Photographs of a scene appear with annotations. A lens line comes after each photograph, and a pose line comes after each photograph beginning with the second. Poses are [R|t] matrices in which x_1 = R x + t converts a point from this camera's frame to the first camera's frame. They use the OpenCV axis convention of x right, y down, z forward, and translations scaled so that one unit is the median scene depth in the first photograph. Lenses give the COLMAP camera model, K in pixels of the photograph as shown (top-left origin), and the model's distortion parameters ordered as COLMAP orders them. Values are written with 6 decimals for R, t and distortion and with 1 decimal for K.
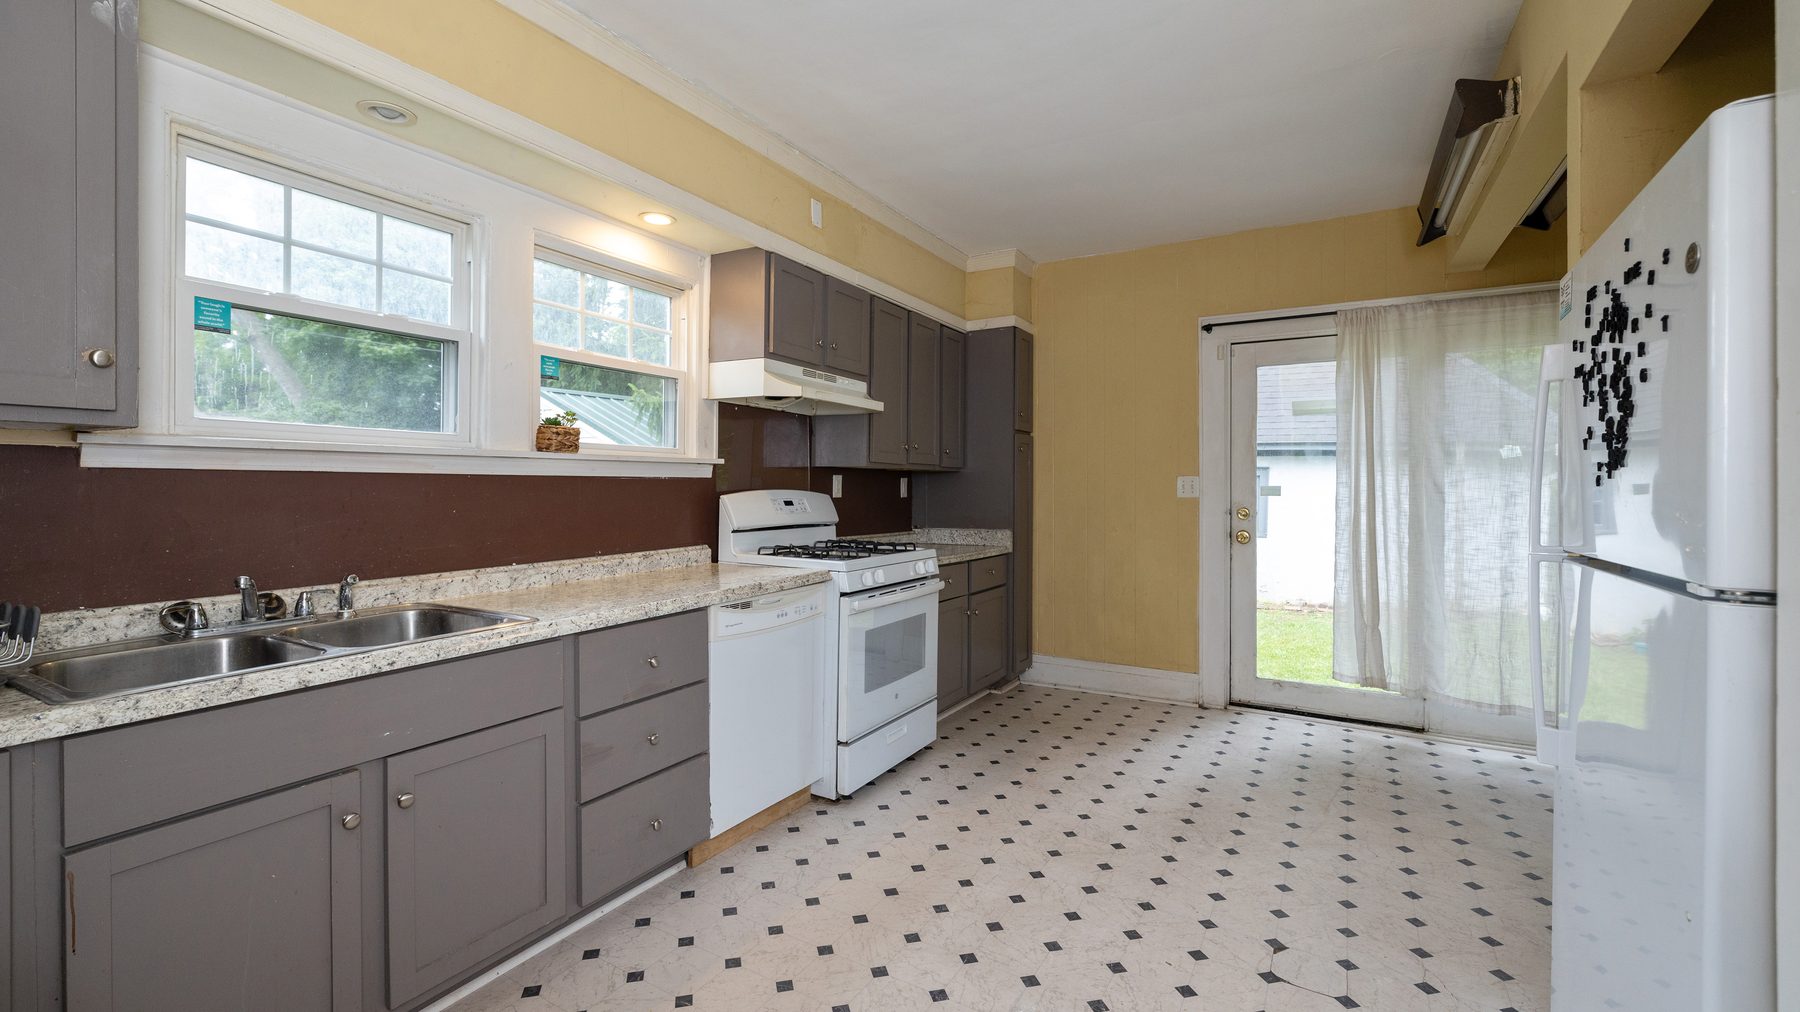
lens RADIAL K [[781.2, 0, 891.0], [0, 781.2, 494.9], [0, 0, 1]] dist [0.008493, 0.000162]
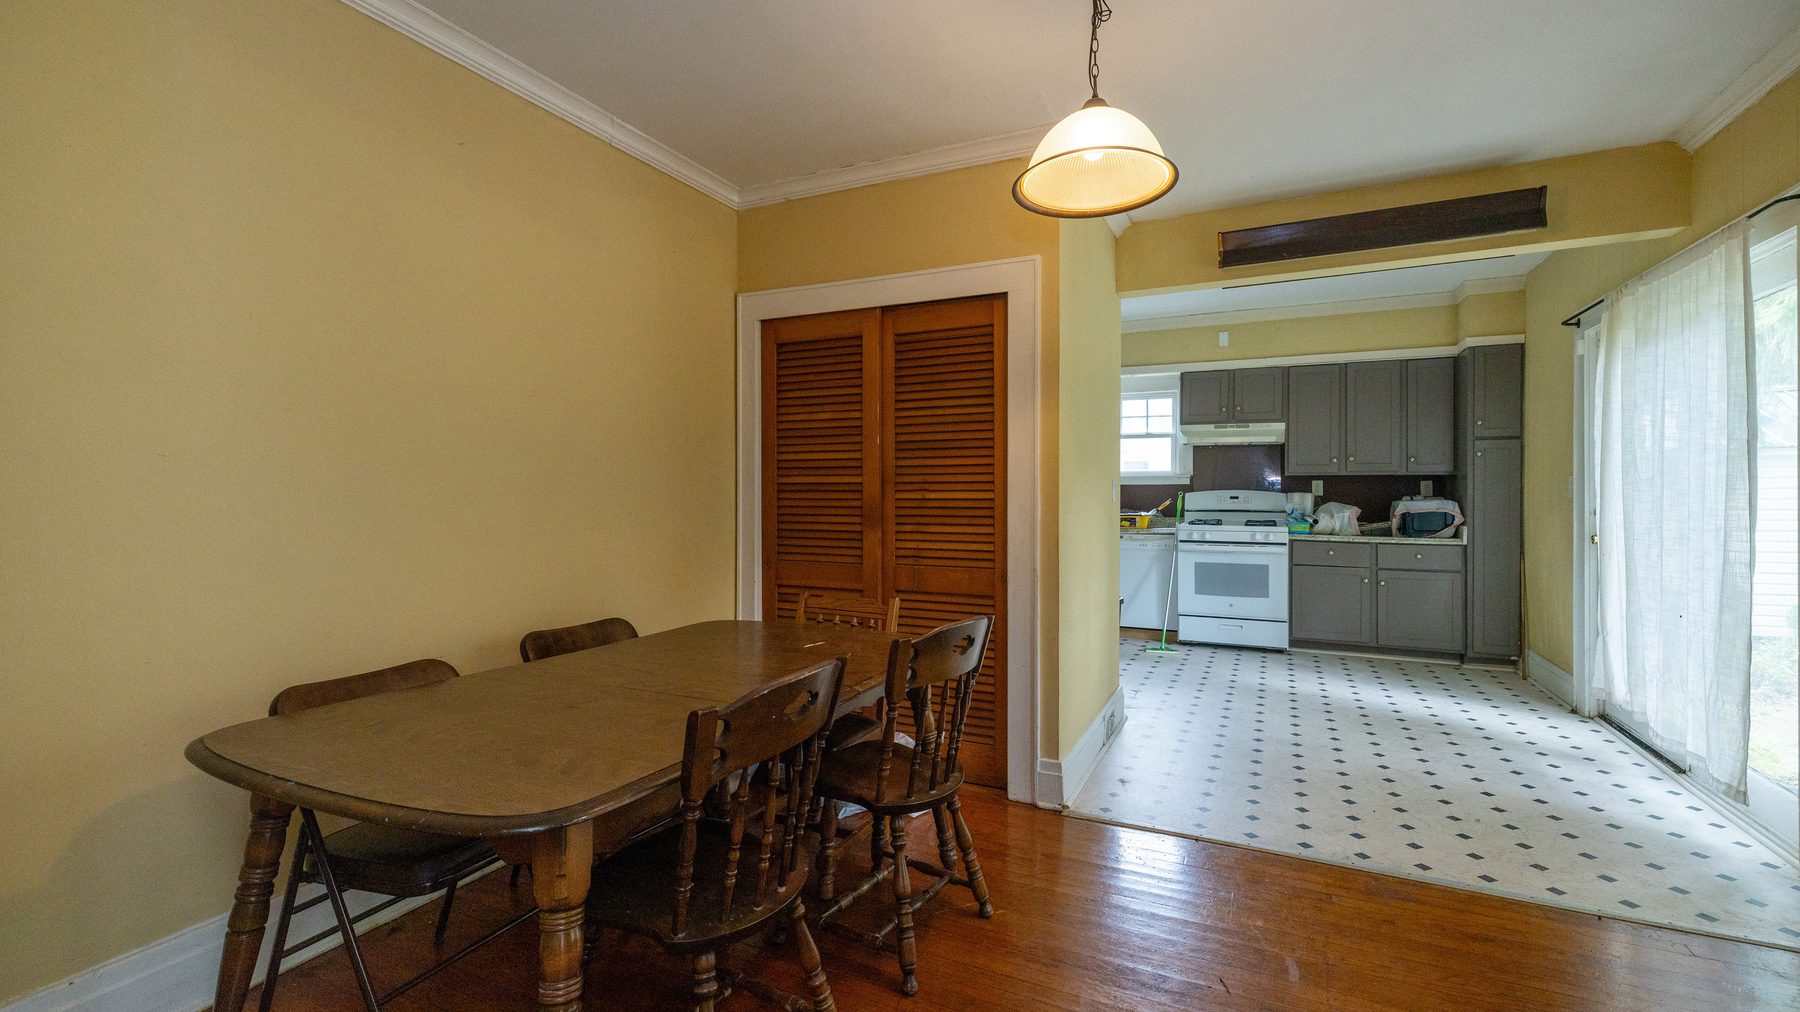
lens RADIAL K [[781.2, 0, 905.8], [0, 781.2, 493.0], [0, 0, 1]] dist [0.008493, 0.000162]
pose [[0.082915, 0.000363, -0.996557, 1.996304], [-0.008544, 0.999963, -0.000347, 0.009587], [0.996520, 0.008544, 0.082915, 0.124873]]
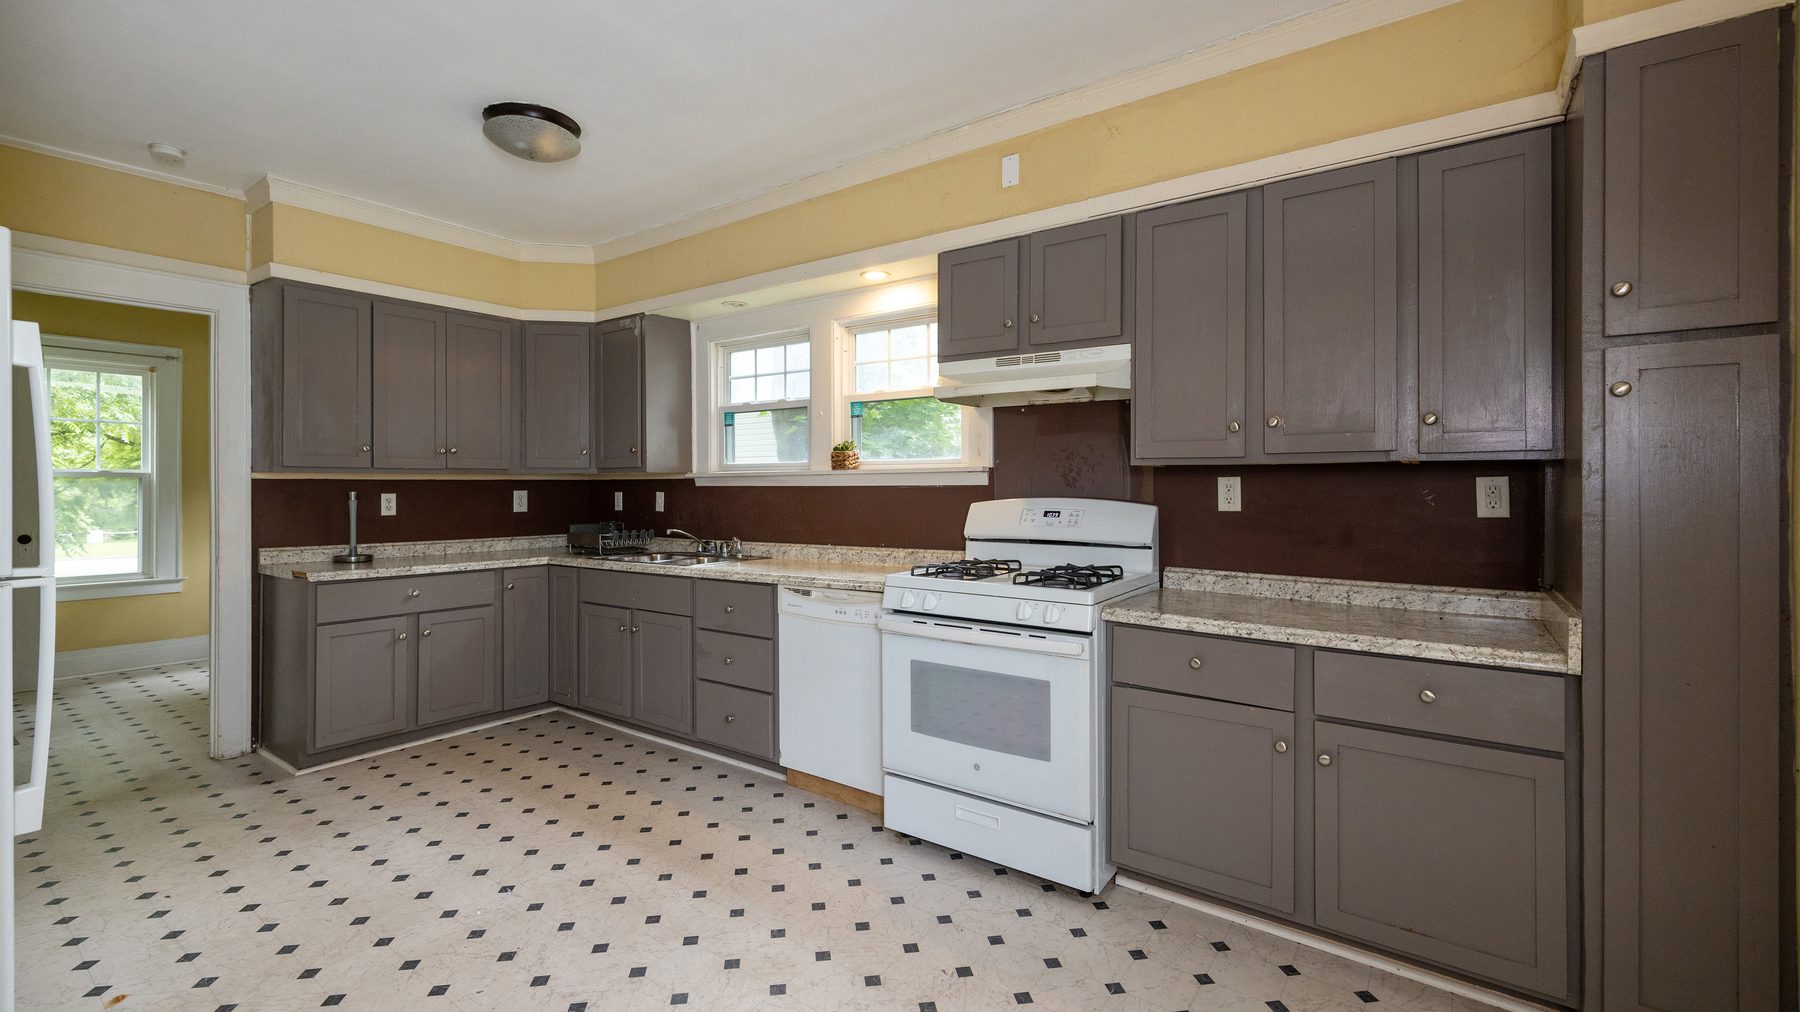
lens RADIAL K [[781.2, 0, 889.7], [0, 781.2, 488.3], [0, 0, 1]] dist [0.008493, 0.000162]
pose [[-0.122935, -0.004822, -0.992403, 0.904450], [-0.011254, 0.999931, -0.003464, -0.014824], [0.992351, 0.010742, -0.122981, 1.164292]]
